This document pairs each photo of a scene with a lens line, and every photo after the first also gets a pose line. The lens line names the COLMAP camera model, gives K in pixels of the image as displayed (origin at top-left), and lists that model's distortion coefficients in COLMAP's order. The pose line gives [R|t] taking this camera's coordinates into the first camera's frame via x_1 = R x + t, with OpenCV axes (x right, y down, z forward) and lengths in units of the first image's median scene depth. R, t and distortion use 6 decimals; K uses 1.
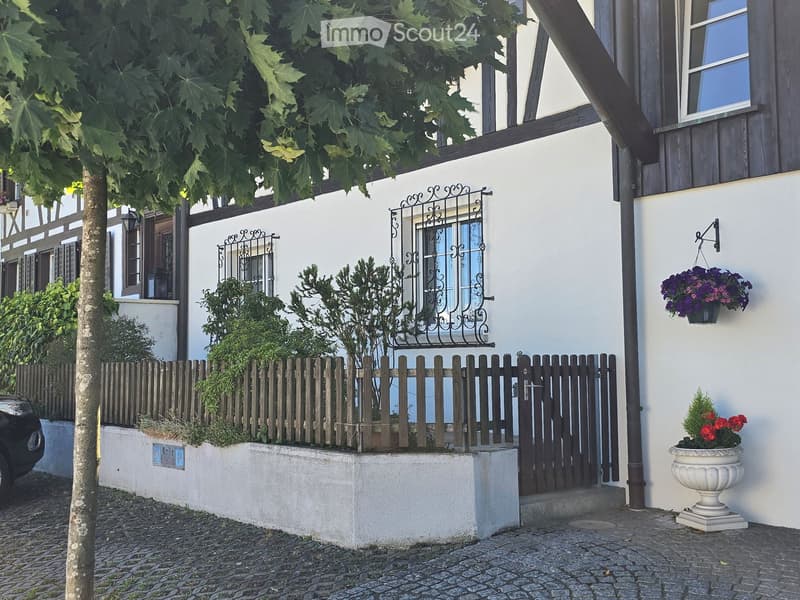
lens RADIAL K [[833.2, 0, 400.0], [0, 833.2, 300.0], [0, 0, 1]] dist [0.011741, -0.013409]
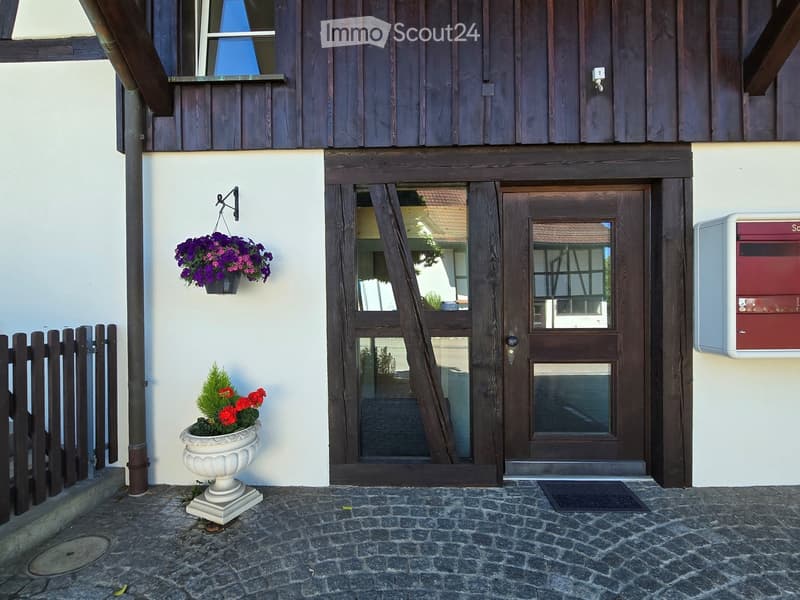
lens RADIAL K [[441.3, 0, 400.0], [0, 441.3, 300.0], [0, 0, 1]] dist [0.002621, -0.000205]
pose [[0.691782, 0.001822, 0.722104, 0.140027], [-0.049397, 0.997774, 0.044806, 0.002572], [-0.720415, -0.066665, 0.690332, 0.500819]]
